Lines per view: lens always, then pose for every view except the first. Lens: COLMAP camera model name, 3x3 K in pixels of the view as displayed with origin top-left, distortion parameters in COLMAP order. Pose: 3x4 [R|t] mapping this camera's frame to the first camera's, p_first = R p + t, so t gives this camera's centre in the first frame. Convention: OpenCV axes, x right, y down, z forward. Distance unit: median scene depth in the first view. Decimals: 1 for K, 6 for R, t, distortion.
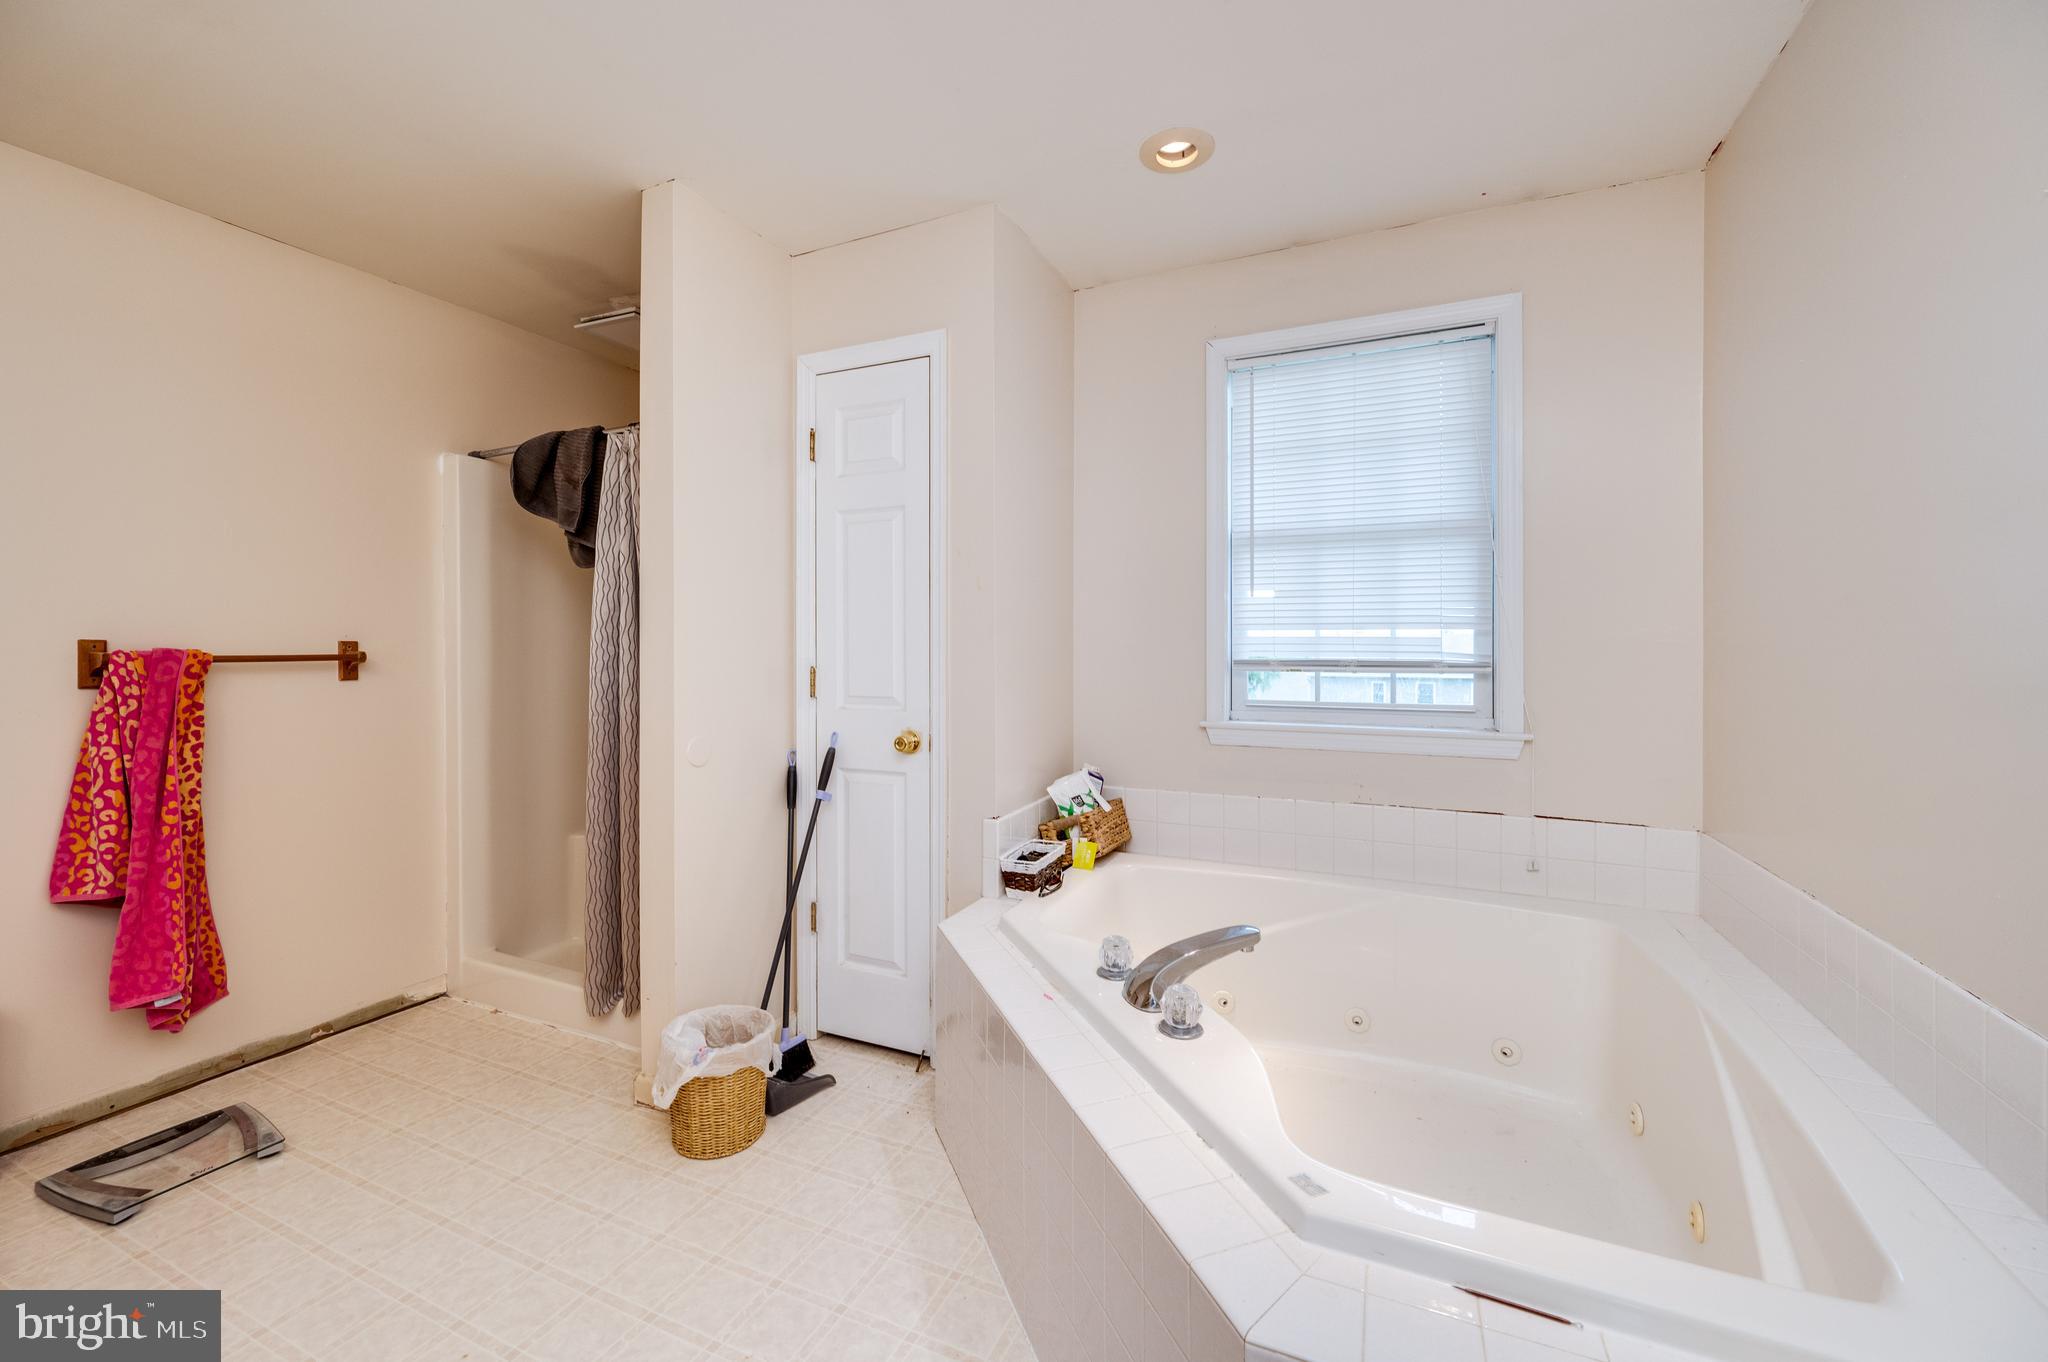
lens RADIAL K [[807.9, 0, 1028.9], [0, 807.9, 677.1], [0, 0, 1]] dist [-0.001134, -0.000396]
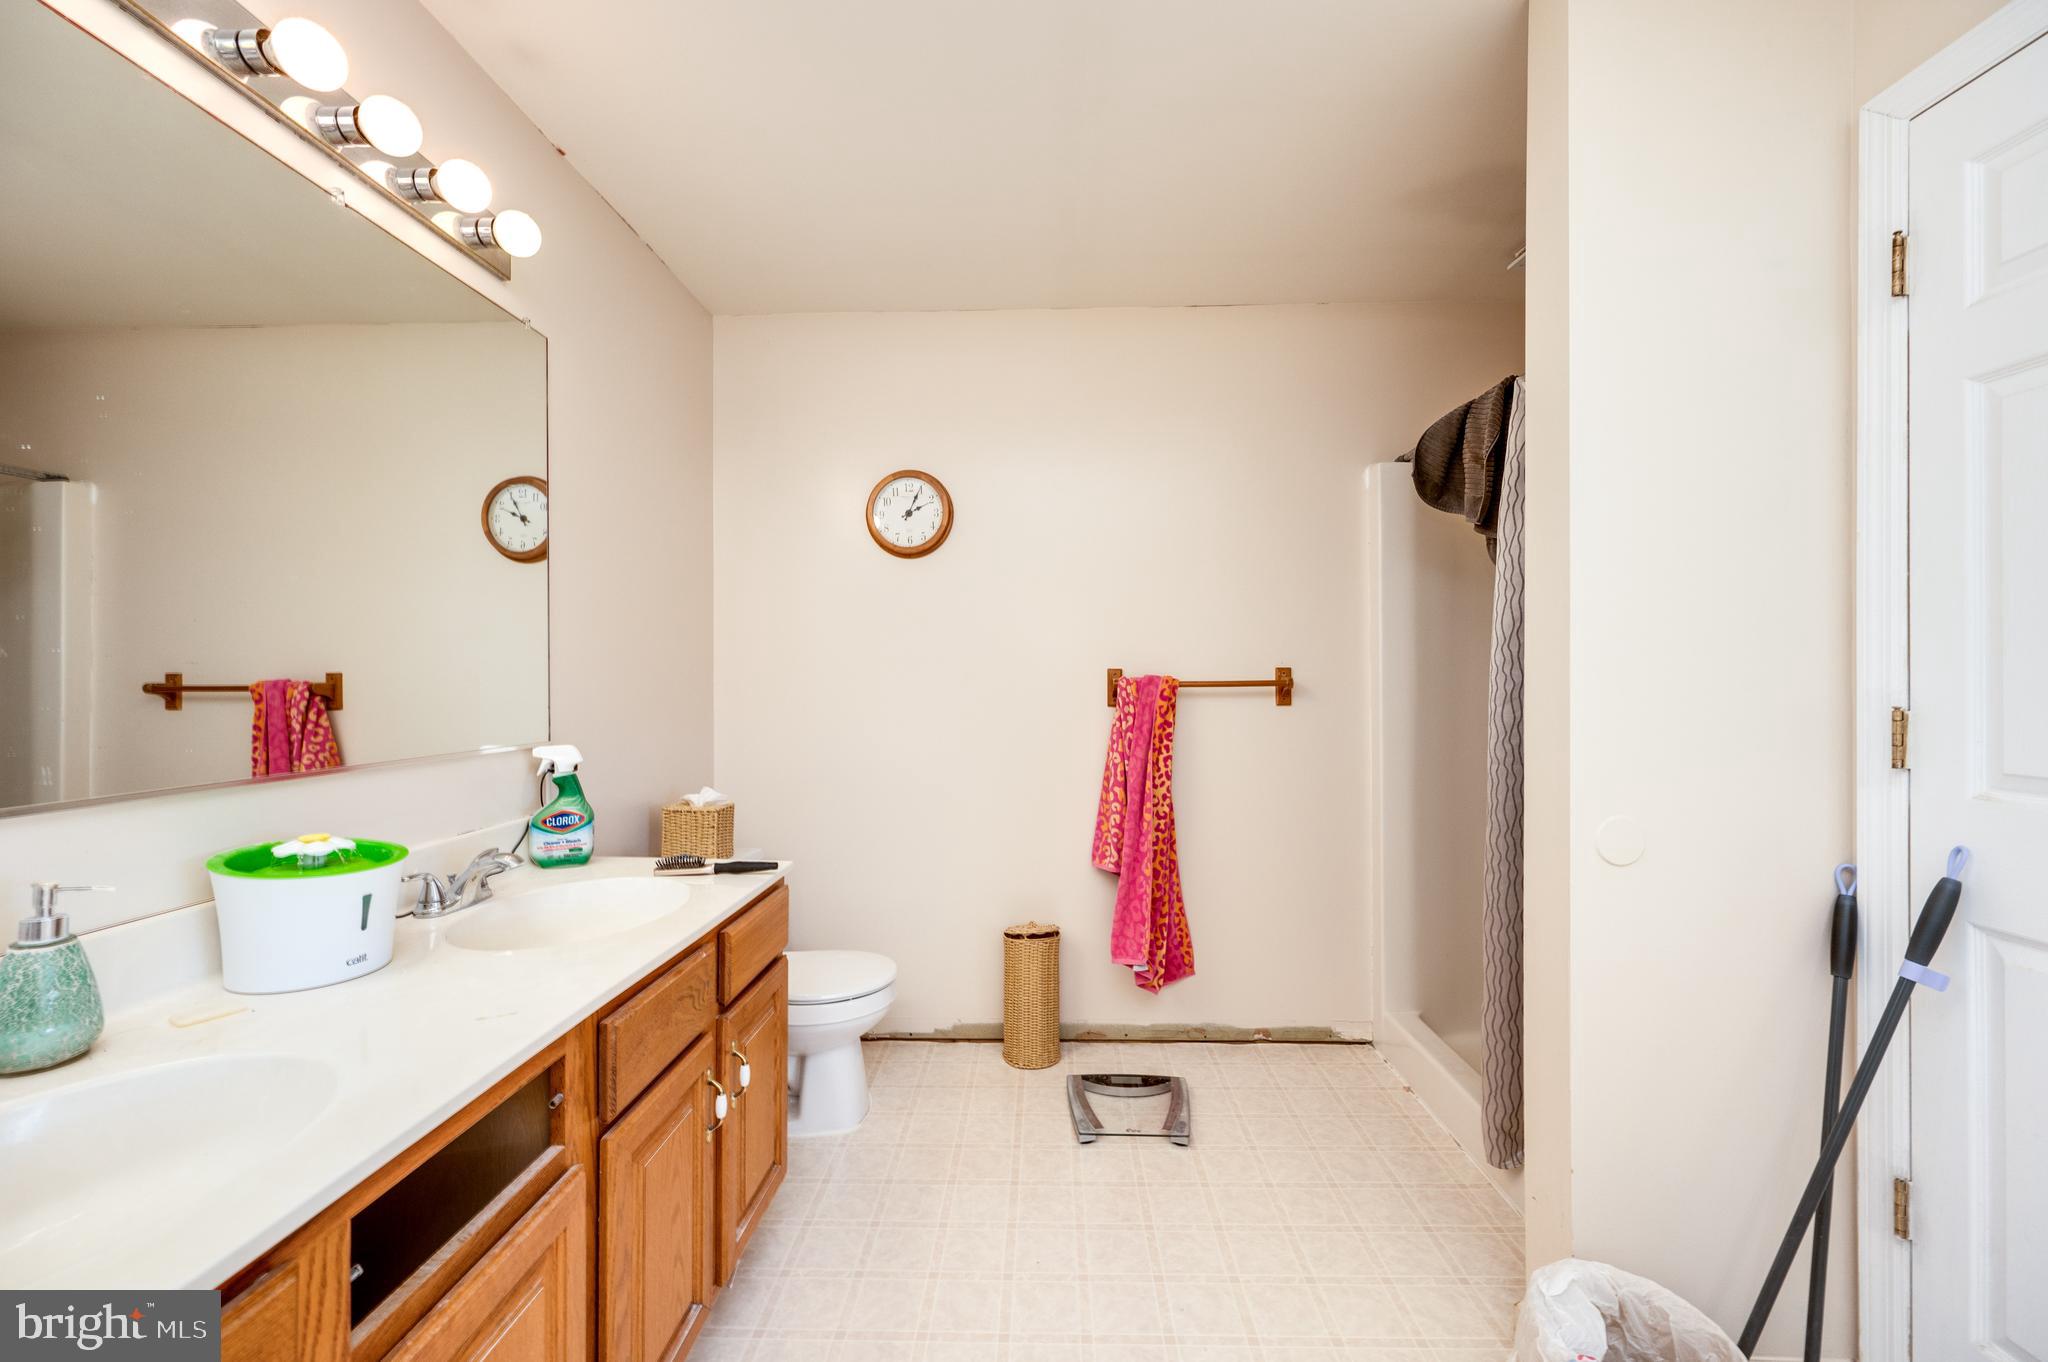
lens RADIAL K [[807.9, 0, 1028.9], [0, 807.9, 677.1], [0, 0, 1]] dist [-0.001134, -0.000396]
pose [[0.391834, -0.001295, -0.920035, -0.021275], [-0.027488, 0.999536, -0.013114, -0.011244], [0.919625, 0.030428, 0.391616, 0.334508]]
